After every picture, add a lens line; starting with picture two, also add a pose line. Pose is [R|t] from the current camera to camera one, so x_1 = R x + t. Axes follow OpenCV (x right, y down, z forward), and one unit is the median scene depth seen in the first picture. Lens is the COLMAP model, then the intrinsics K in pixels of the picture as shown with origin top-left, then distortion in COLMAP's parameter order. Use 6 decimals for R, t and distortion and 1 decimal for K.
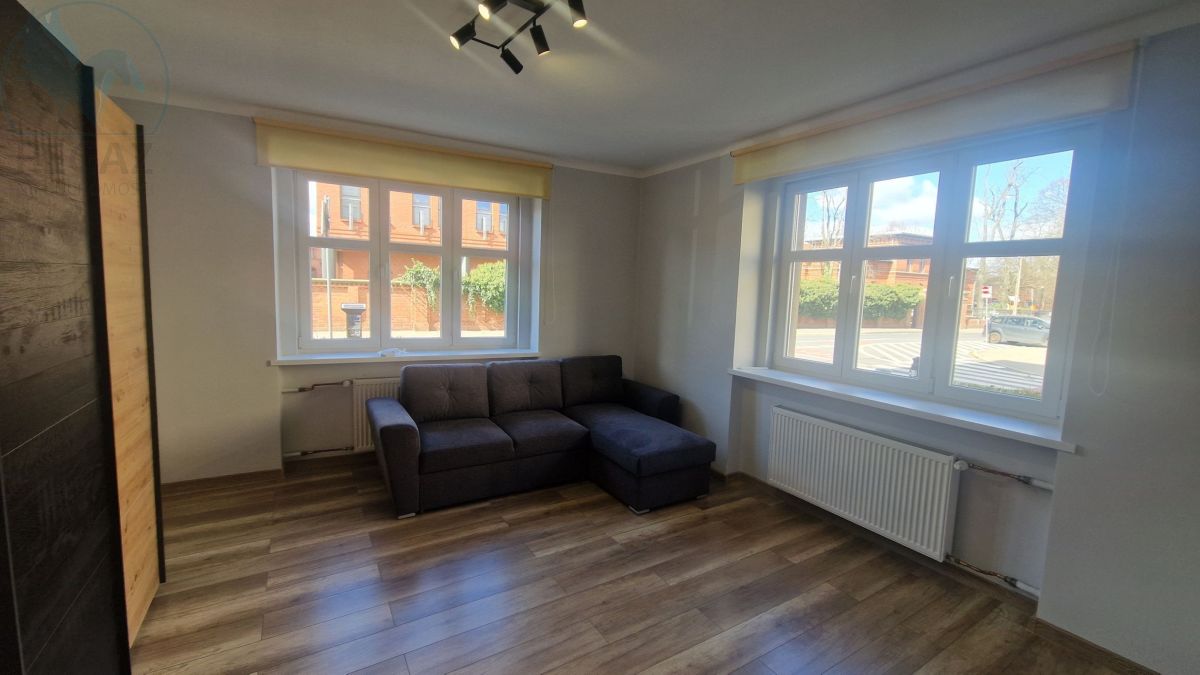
lens RADIAL K [[495.3, 0, 600.0], [0, 495.3, 337.5], [0, 0, 1]] dist [0.012296, -0.000238]
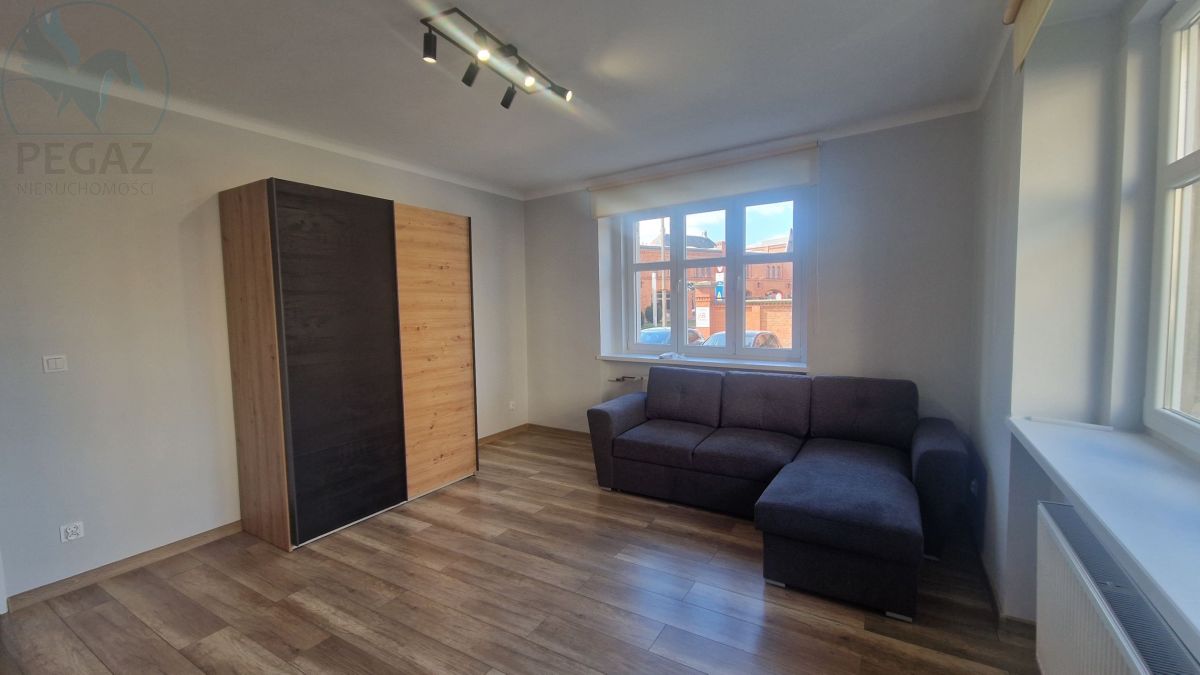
lens RADIAL K [[482.4, 0, 600.0], [0, 482.4, 337.5], [0, 0, 1]] dist [0.000314, -0.000652]
pose [[0.448147, 0.016170, -0.893814, 0.596732], [-0.052158, 0.998606, -0.008086, 0.005815], [0.892437, 0.050243, 0.448366, 0.421383]]
